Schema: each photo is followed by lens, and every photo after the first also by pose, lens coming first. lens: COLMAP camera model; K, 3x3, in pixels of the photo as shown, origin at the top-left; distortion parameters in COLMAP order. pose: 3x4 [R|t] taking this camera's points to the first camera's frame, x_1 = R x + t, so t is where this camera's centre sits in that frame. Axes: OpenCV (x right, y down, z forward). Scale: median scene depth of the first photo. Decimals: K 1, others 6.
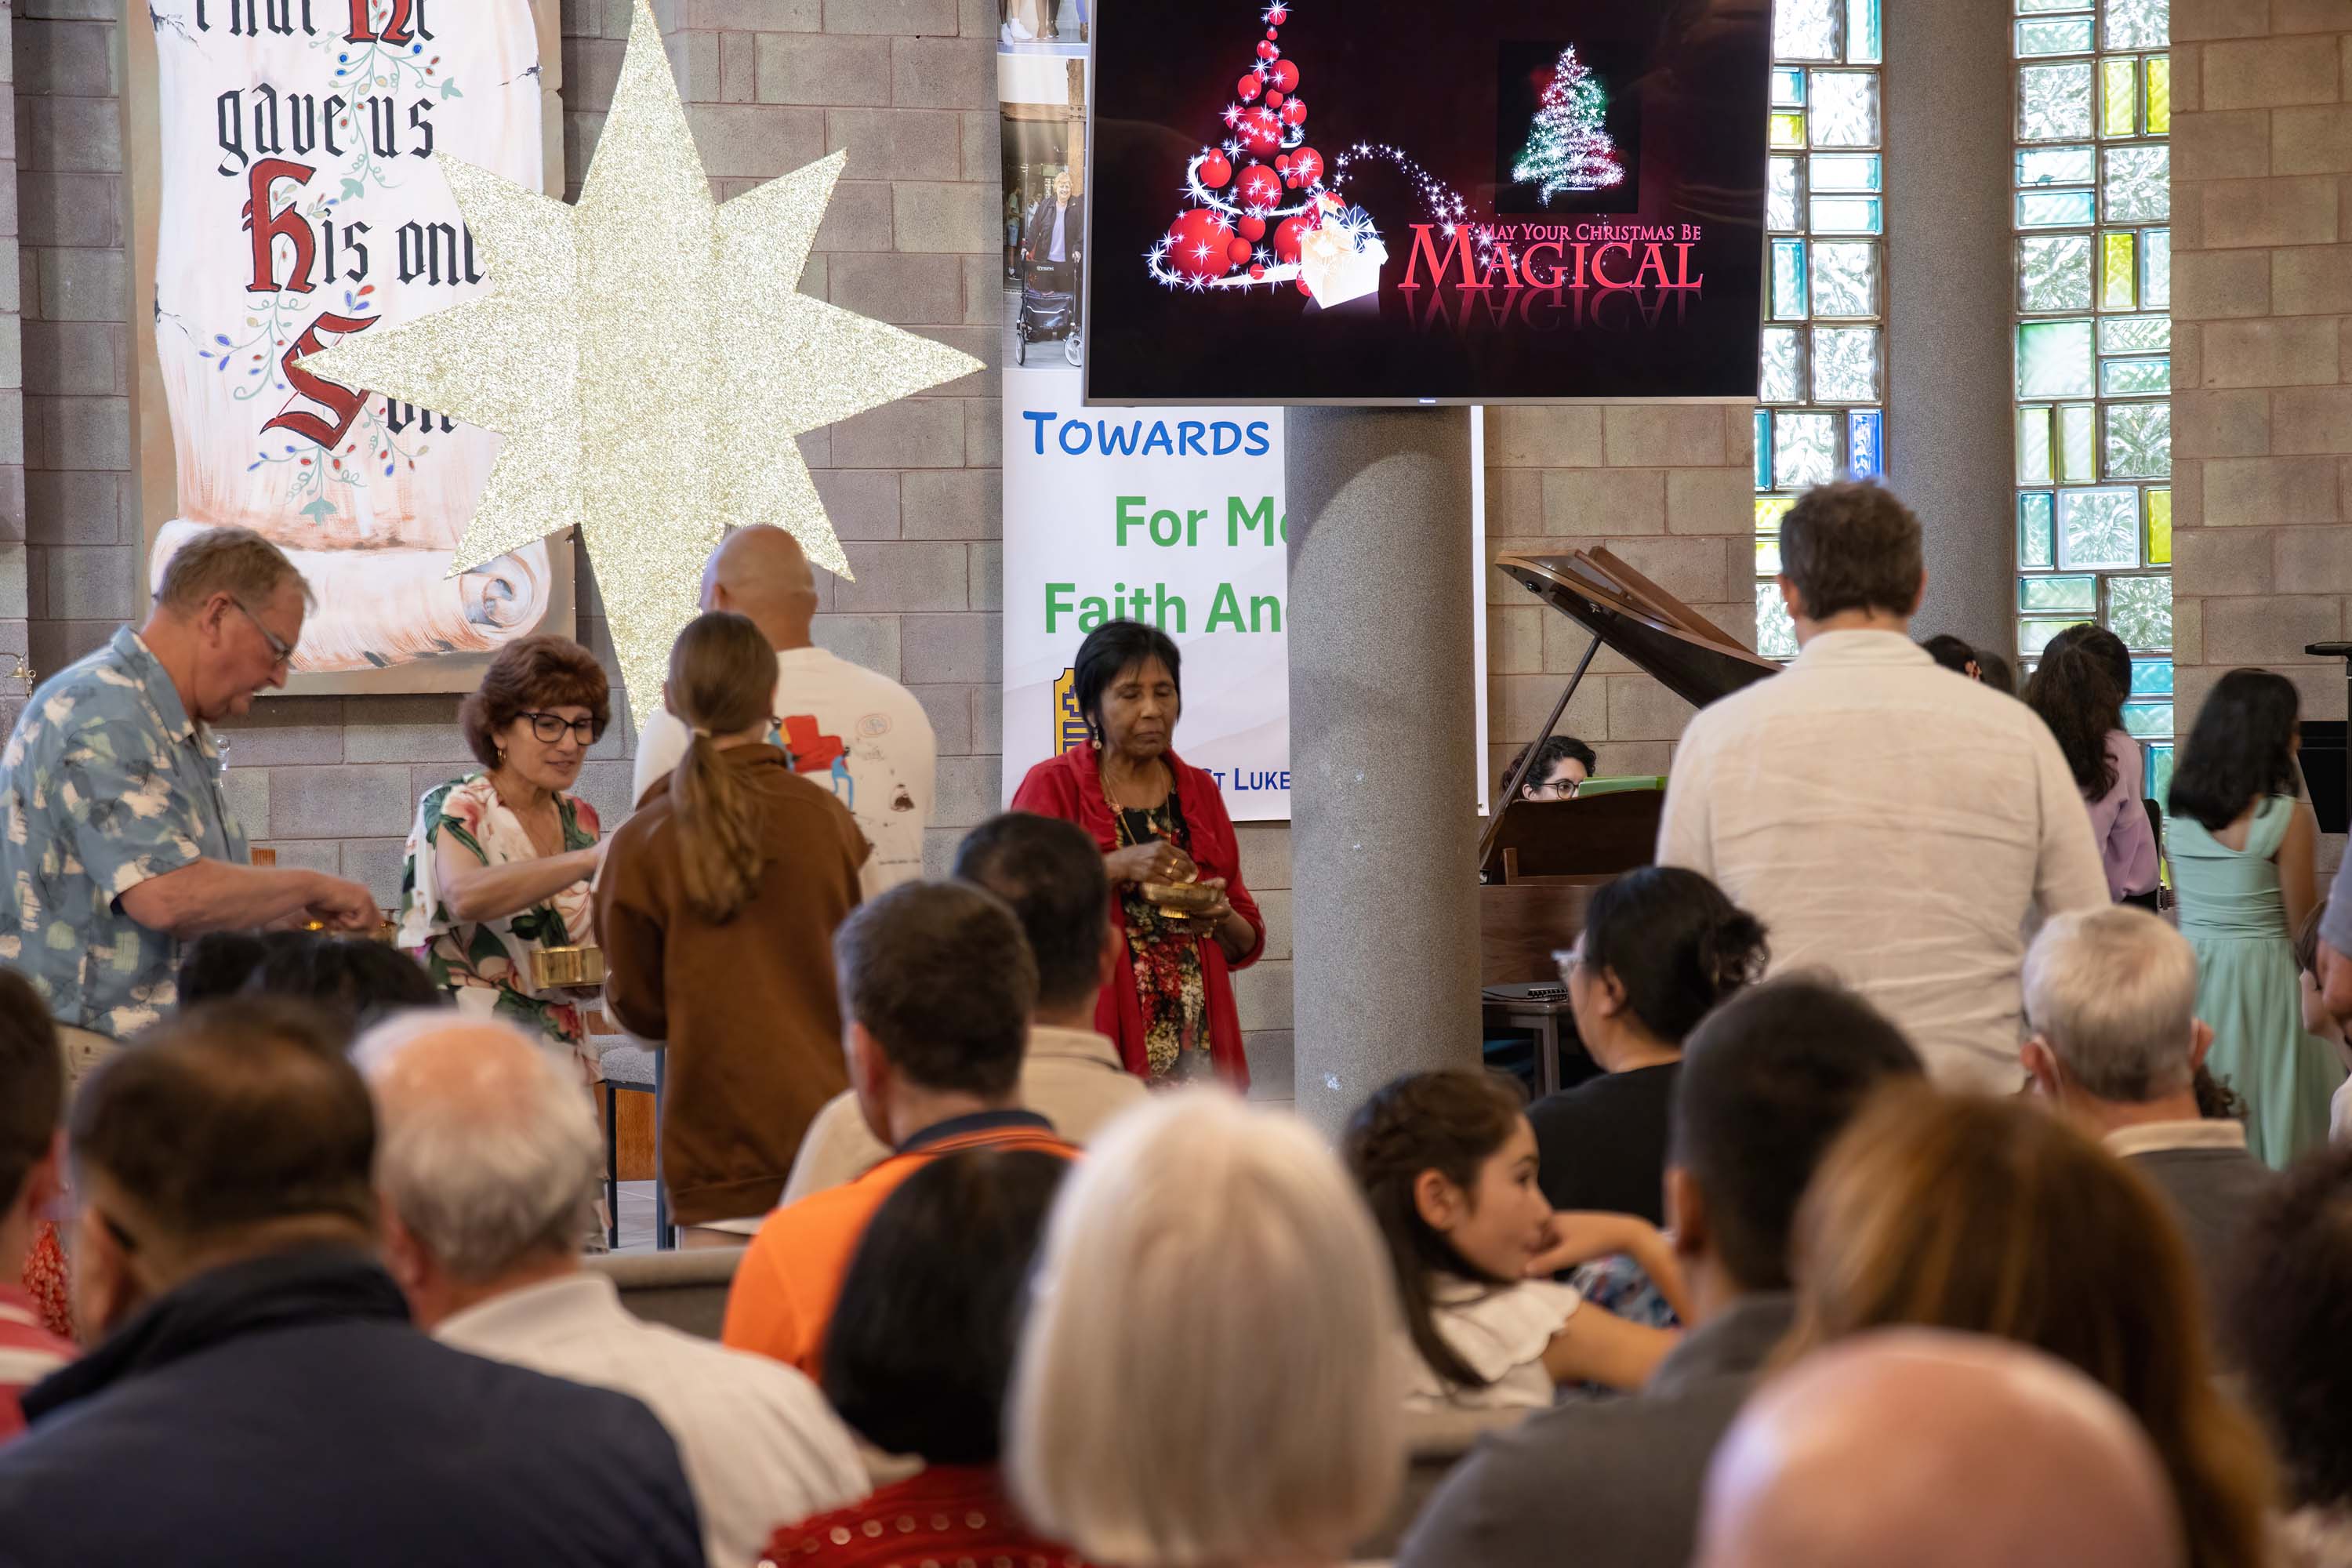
lens RADIAL K [[7927.7, 0, 1238.0], [0, 7927.7, 786.2], [0, 0, 1]] dist [0.498500, 4.366091]
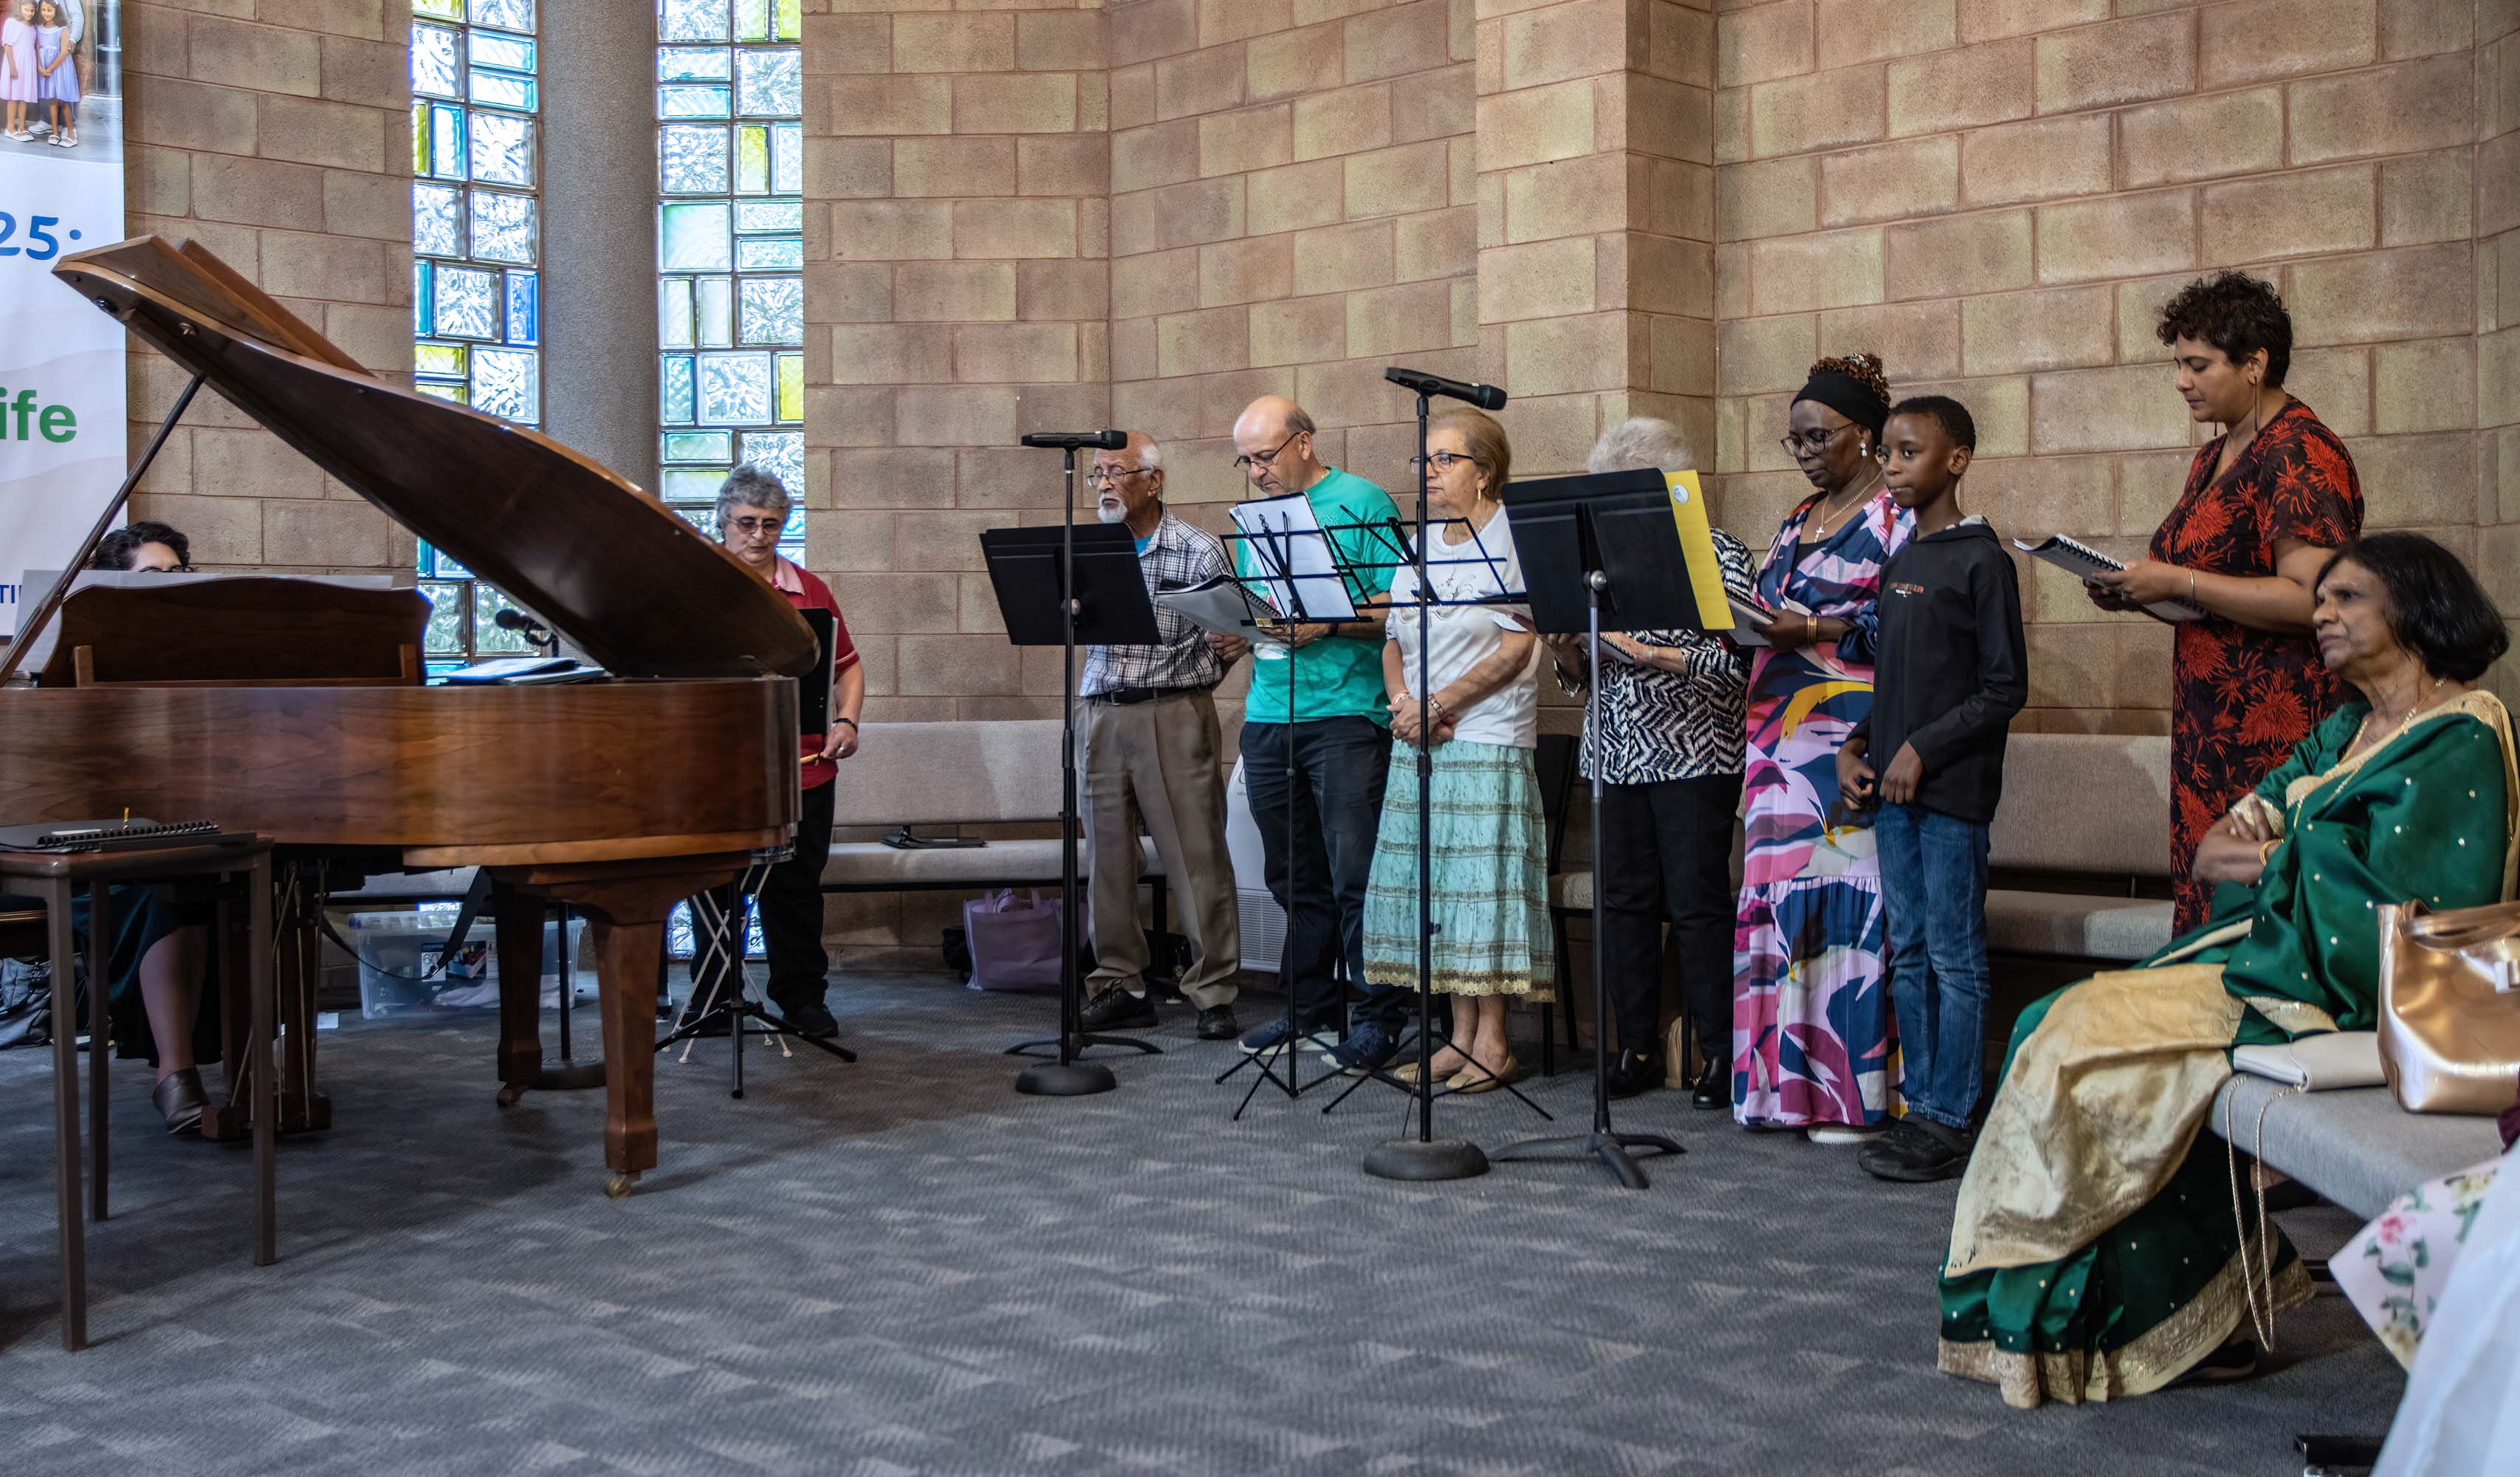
lens RADIAL K [[2708.7, 0, 1256.2], [0, 2708.7, 761.6], [0, 0, 1]] dist [-0.111543, 0.349246]
pose [[0.938206, -0.000063, 0.346077, 0.046838], [-0.009691, 0.999603, 0.026453, 0.009336], [-0.345941, -0.028173, 0.937833, 0.631820]]
